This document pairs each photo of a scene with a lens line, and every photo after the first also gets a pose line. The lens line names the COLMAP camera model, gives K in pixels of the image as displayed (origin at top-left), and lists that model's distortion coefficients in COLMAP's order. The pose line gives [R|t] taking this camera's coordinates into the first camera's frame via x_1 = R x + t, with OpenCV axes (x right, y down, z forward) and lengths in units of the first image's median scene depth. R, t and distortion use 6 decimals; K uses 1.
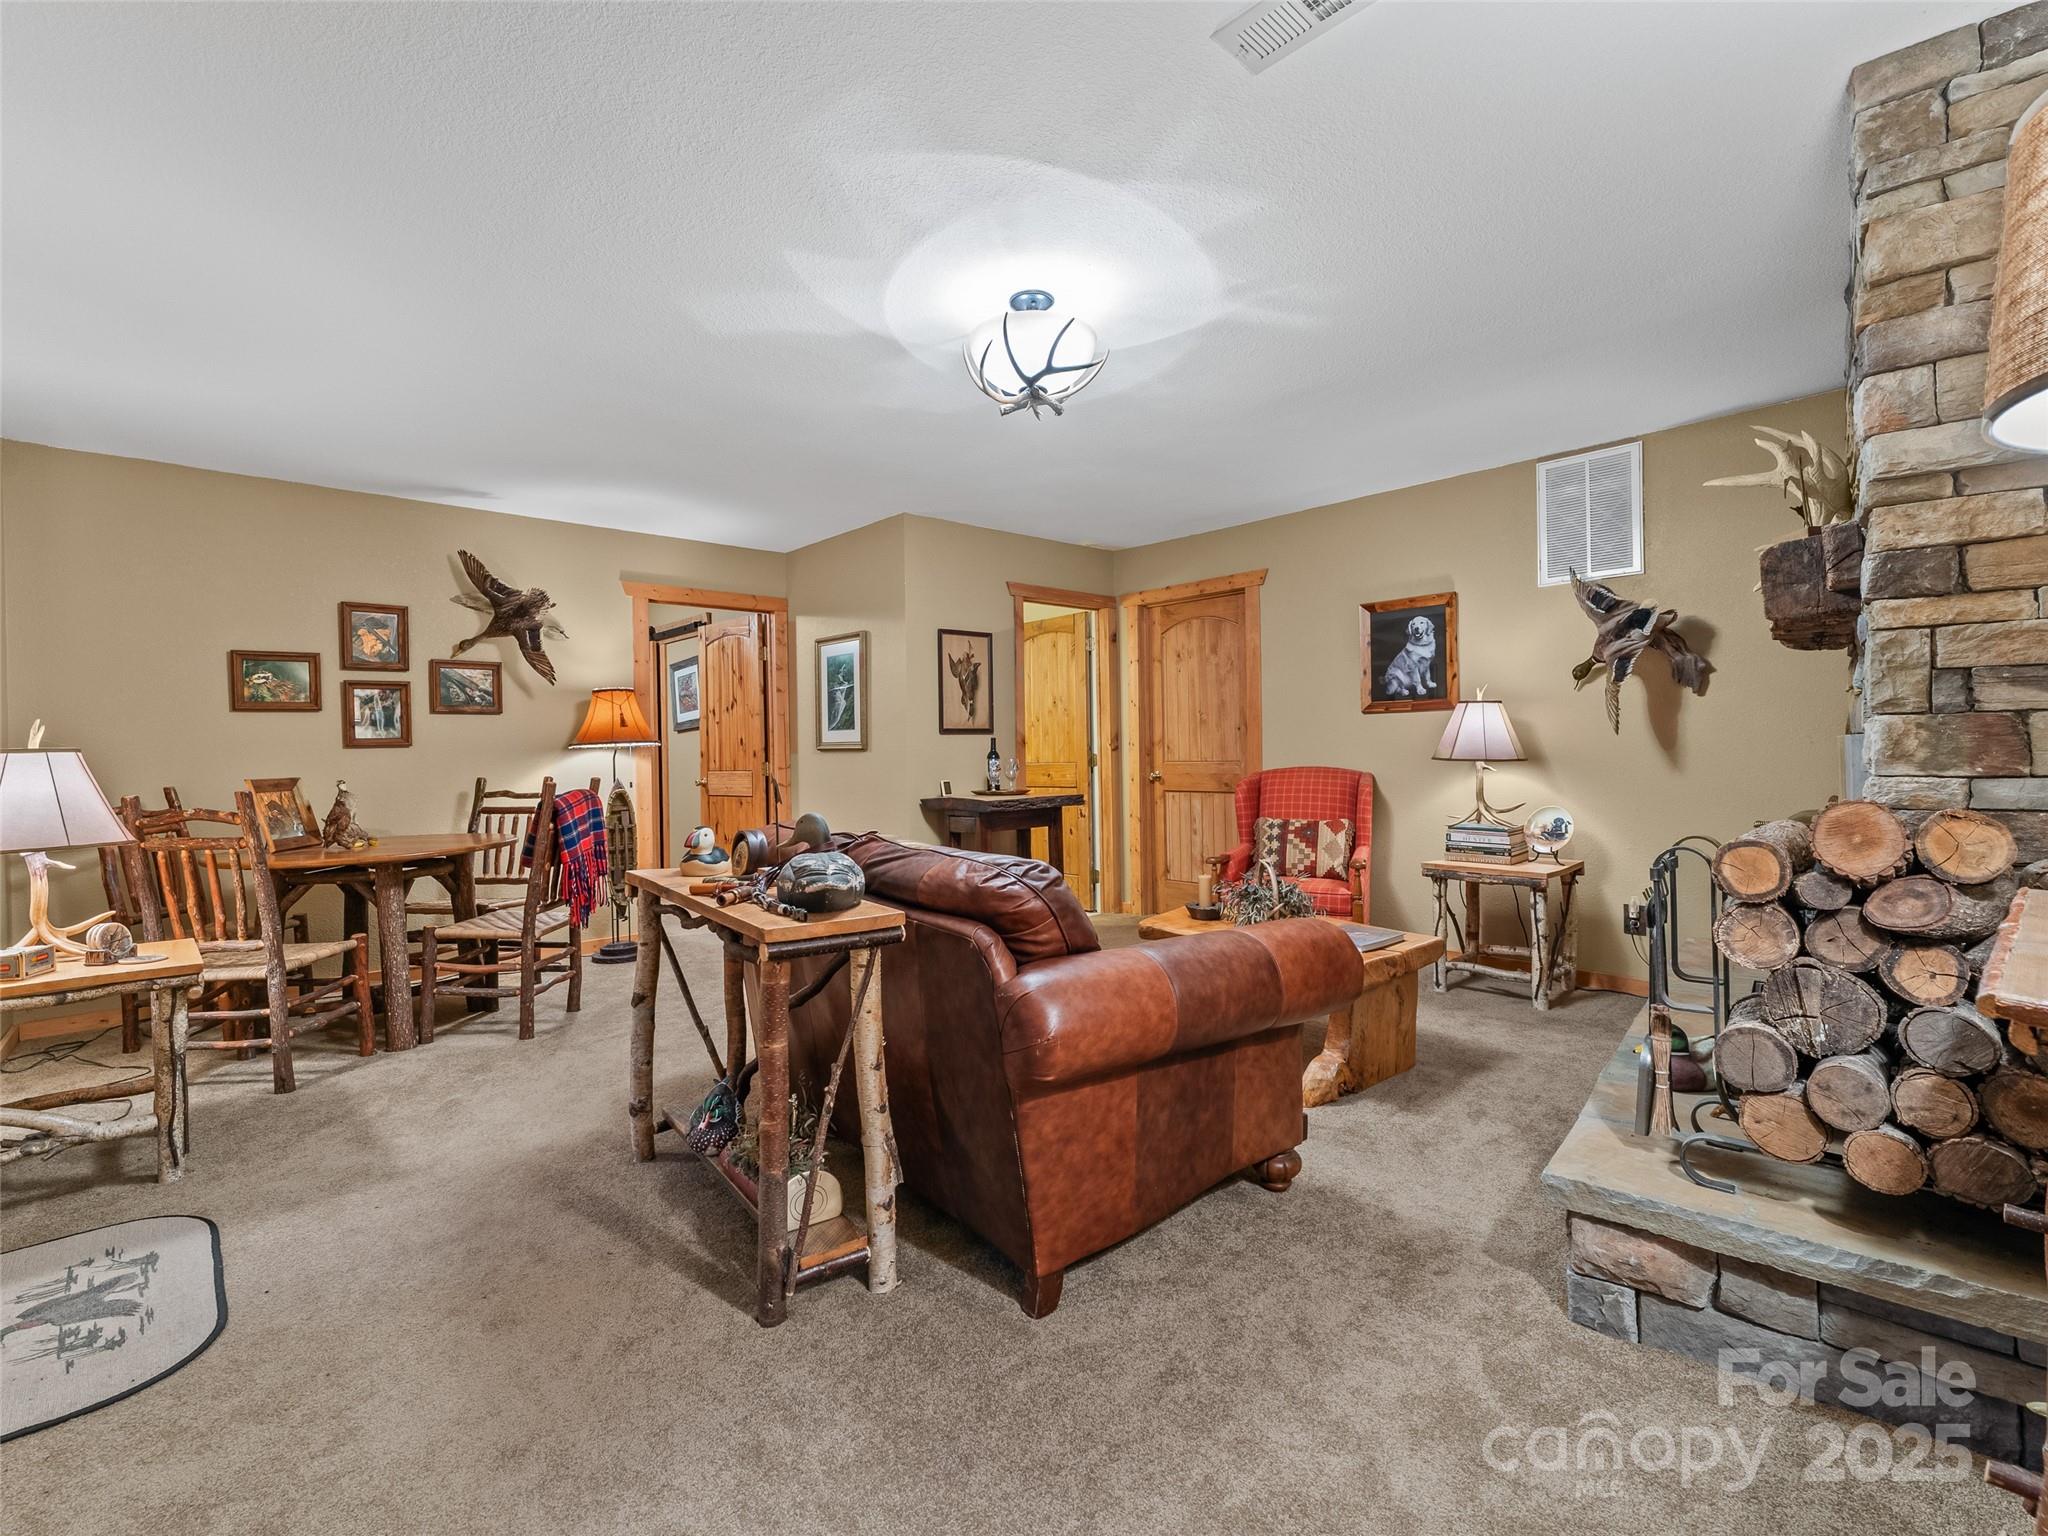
lens RADIAL K [[990.1, 0, 1014.9], [0, 990.1, 744.7], [0, 0, 1]] dist [-0.001328, -0.000002]
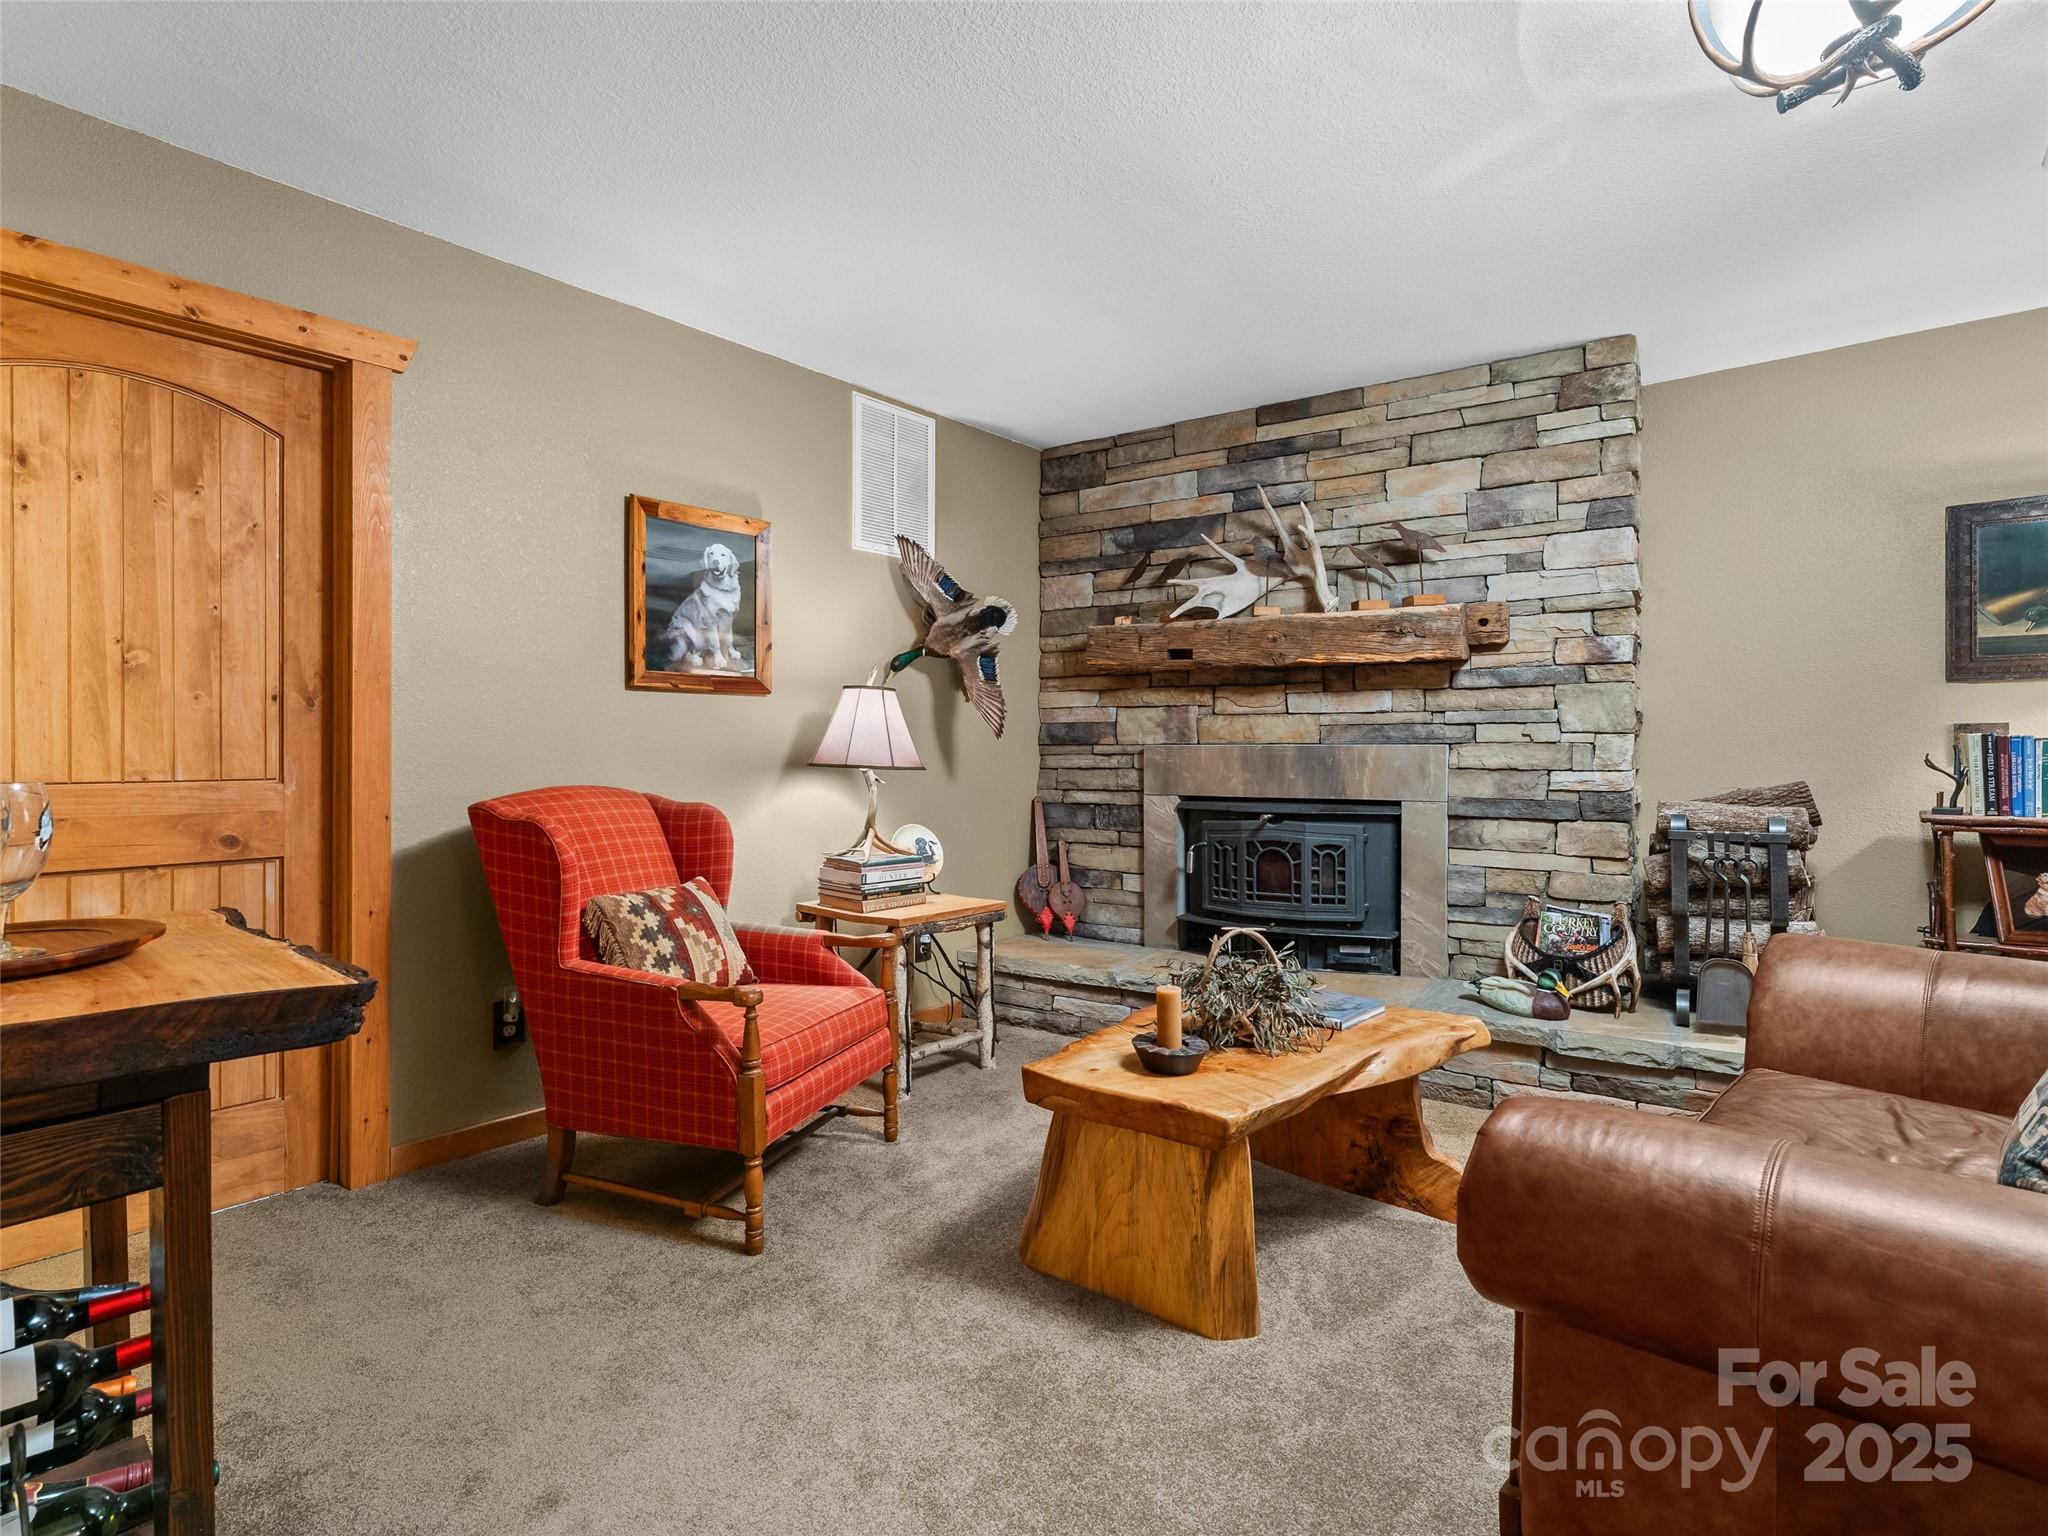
lens RADIAL K [[990.1, 0, 1014.9], [0, 990.1, 744.7], [0, 0, 1]] dist [-0.001328, -0.000002]
pose [[-0.125612, 0.019228, 0.991893, -0.243451], [-0.005499, 0.999783, -0.020077, 0.010886], [-0.992064, -0.007976, -0.125479, 0.891175]]
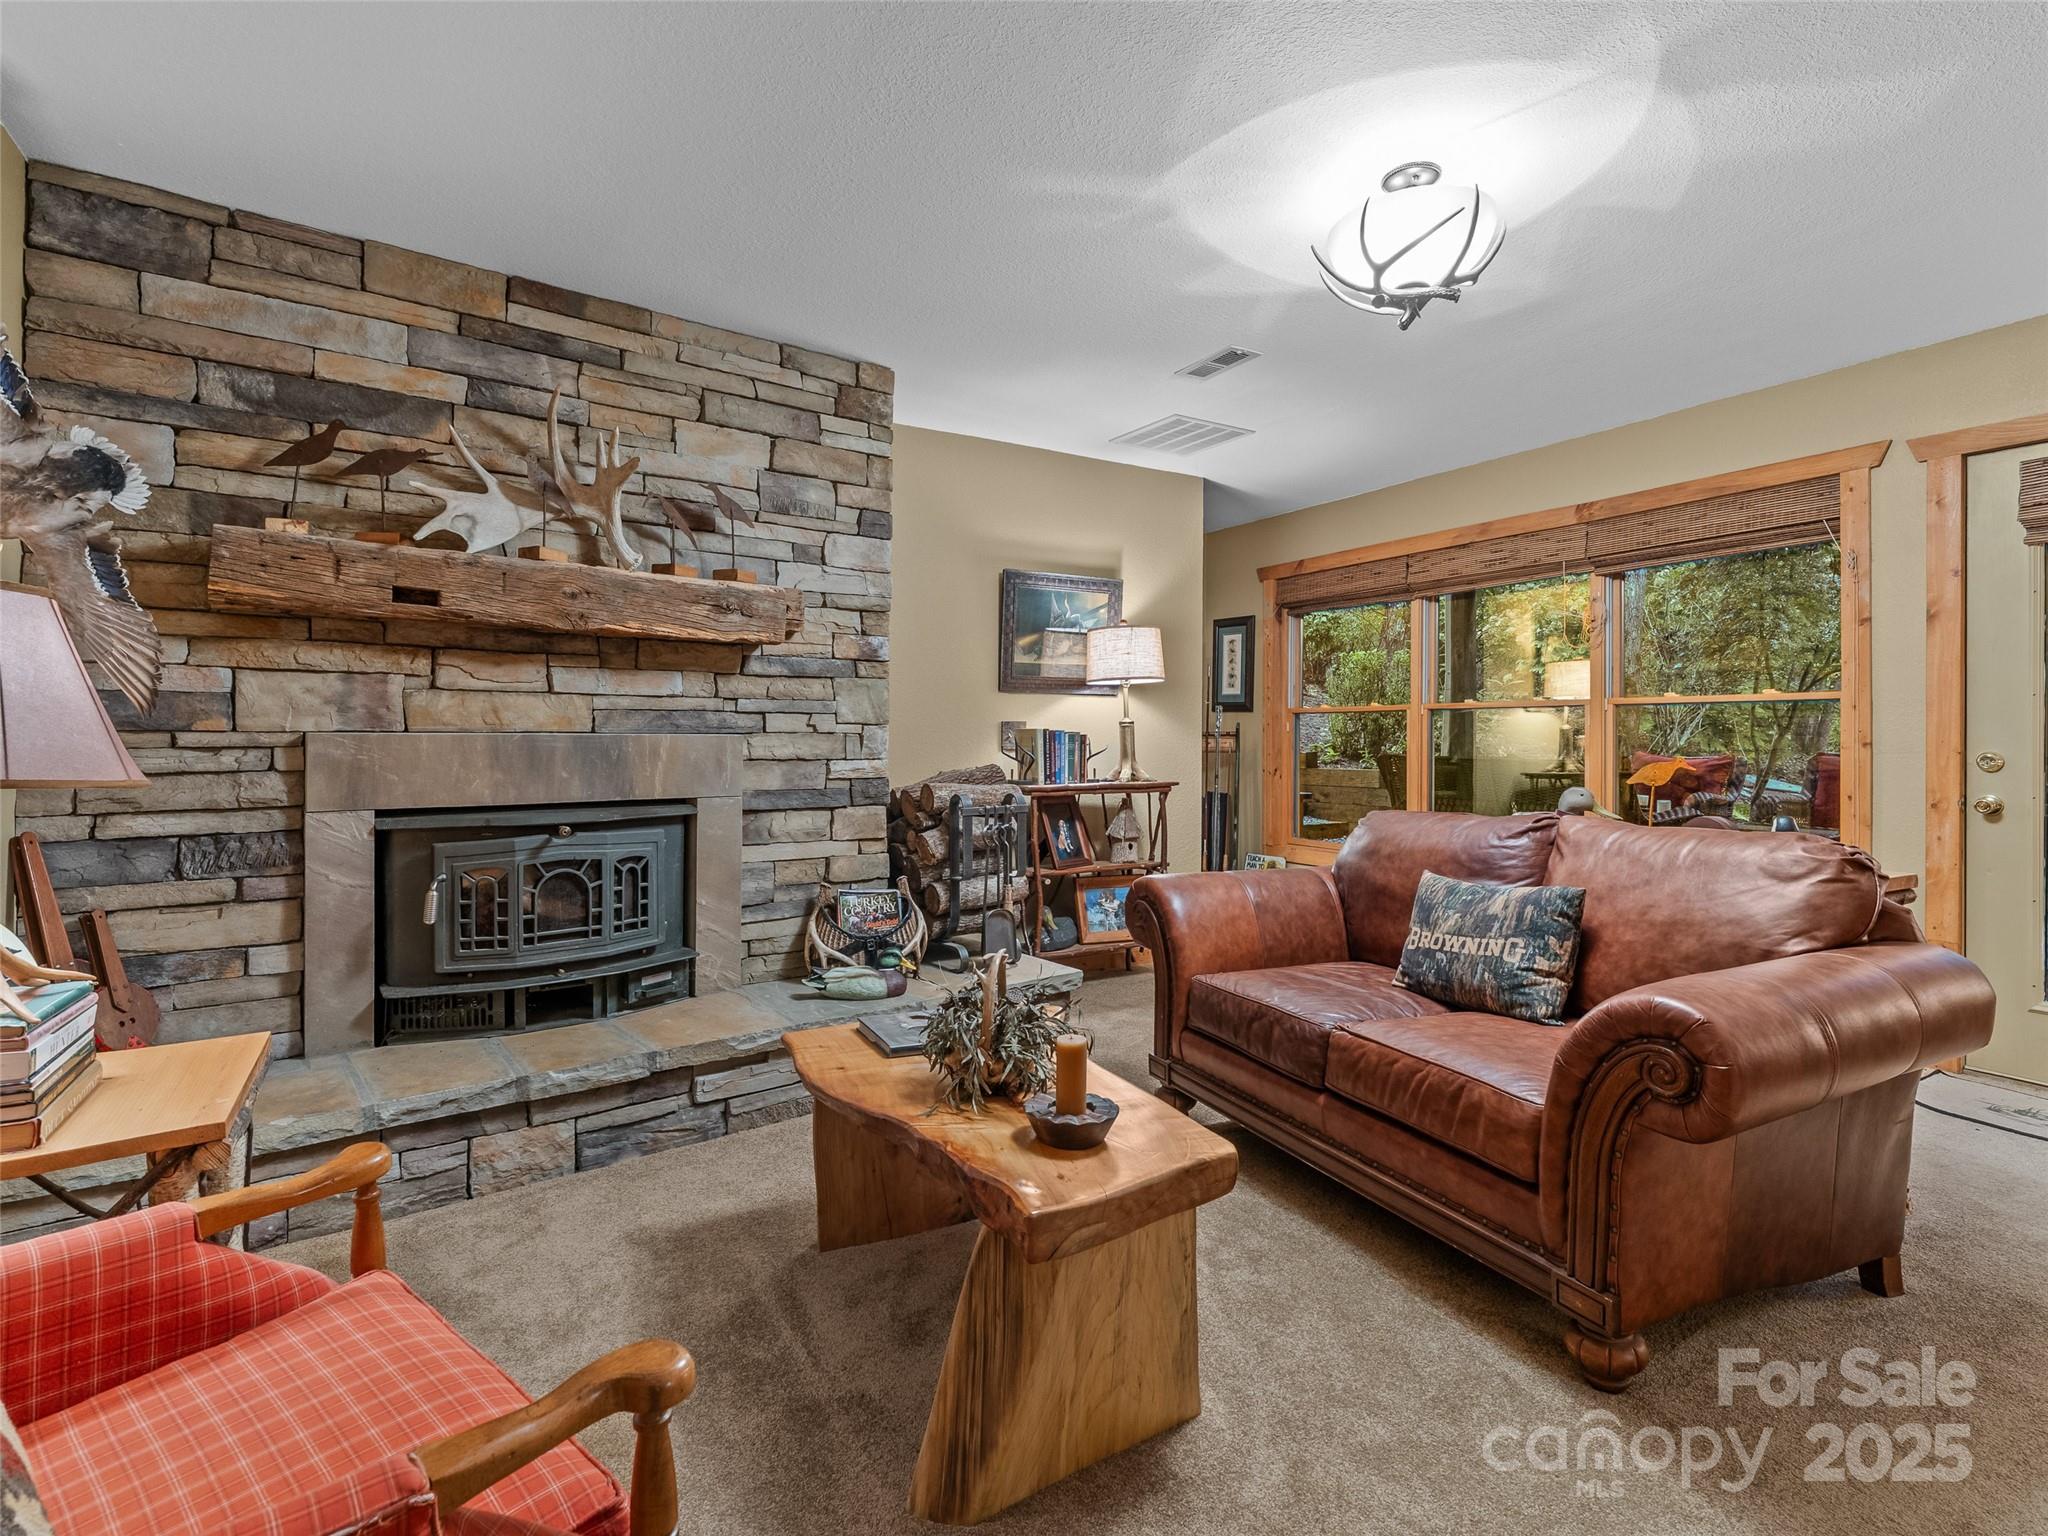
lens RADIAL K [[994.3, 0, 1027.7], [0, 994.3, 728.4], [0, 0, 1]] dist [-0.004081, -0.000755]
pose [[-0.973723, 0.015706, 0.227192, 0.086263], [0.011441, 0.999733, -0.020076, 0.006319], [-0.227447, -0.016950, -0.973643, 1.096980]]
